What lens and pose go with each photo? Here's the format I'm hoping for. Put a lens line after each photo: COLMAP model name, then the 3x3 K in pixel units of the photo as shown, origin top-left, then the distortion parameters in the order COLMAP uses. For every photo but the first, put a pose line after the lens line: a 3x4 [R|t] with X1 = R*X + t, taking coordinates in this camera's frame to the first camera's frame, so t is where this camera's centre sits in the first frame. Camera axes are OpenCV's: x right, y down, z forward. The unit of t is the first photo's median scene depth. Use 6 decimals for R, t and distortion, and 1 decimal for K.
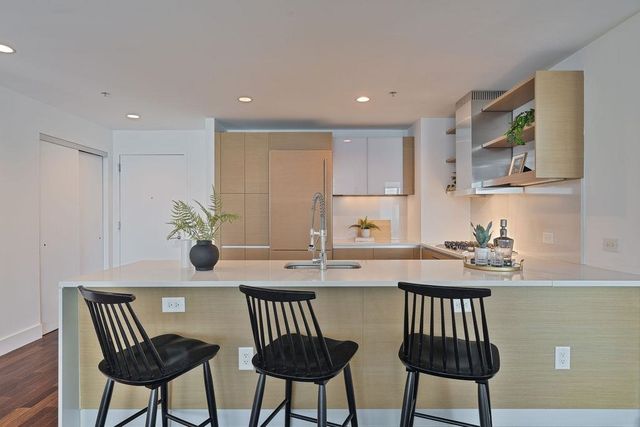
lens RADIAL K [[342.1, 0, 319.1], [0, 342.1, 214.5], [0, 0, 1]] dist [-0.001389, -0.000399]
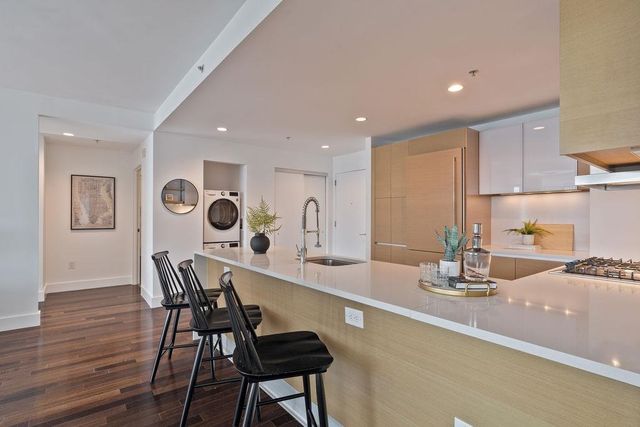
lens RADIAL K [[307.2, 0, 323.5], [0, 307.2, 215.3], [0, 0, 1]] dist [0.000371, -0.000258]
pose [[0.644371, -0.000256, -0.764713, 0.380947], [-0.002370, 0.999994, -0.002332, -0.000387], [0.764710, 0.003315, 0.644366, 0.156506]]
